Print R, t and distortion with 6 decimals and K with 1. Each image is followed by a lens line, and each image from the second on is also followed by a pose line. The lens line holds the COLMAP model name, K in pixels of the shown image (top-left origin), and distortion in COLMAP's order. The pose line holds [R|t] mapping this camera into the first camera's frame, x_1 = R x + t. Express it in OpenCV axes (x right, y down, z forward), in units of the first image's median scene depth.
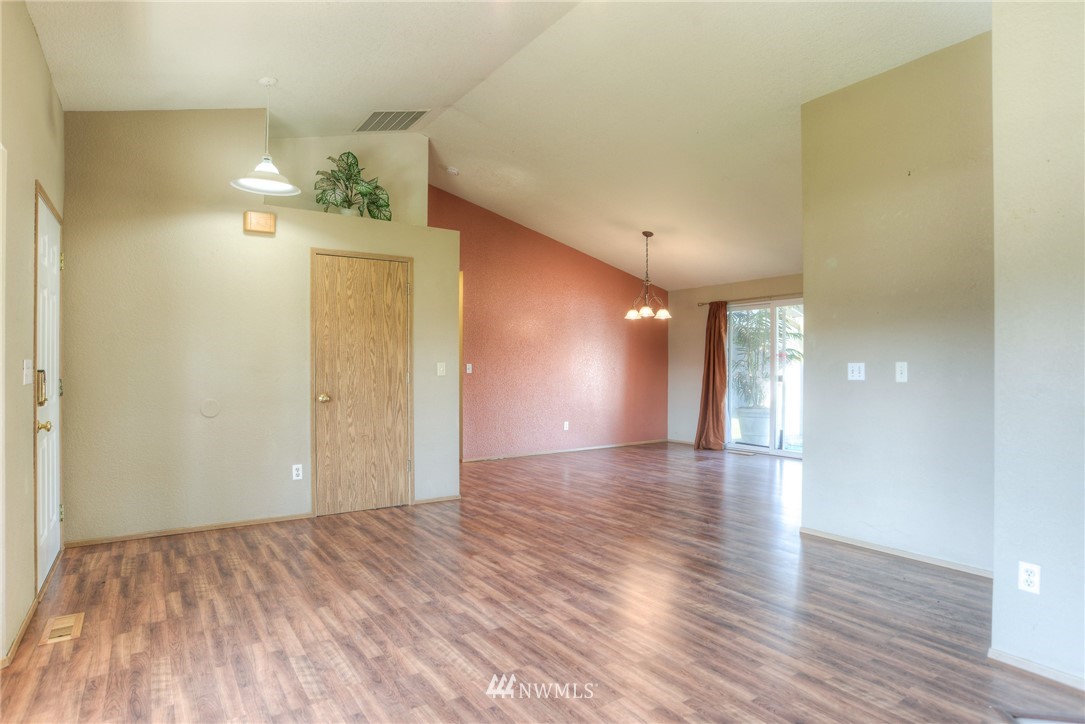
lens RADIAL K [[598.5, 0, 542.5], [0, 598.5, 362.0], [0, 0, 1]] dist [-0.068371, 0.000517]
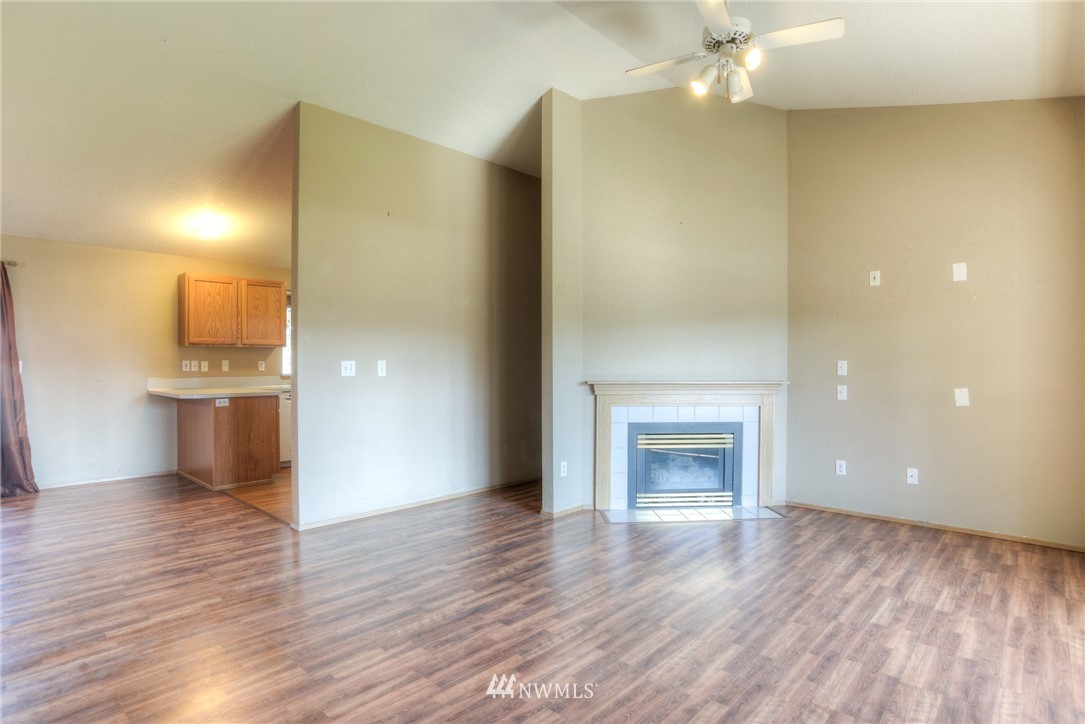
lens RADIAL K [[566.1, 0, 542.5], [0, 566.1, 362.0], [0, 0, 1]] dist [-0.049789, 0.001209]
pose [[-0.222777, -0.001815, 0.974868, -0.749698], [-0.005800, 0.999983, 0.000536, 0.001009], [-0.974852, -0.005535, -0.222784, 1.060476]]
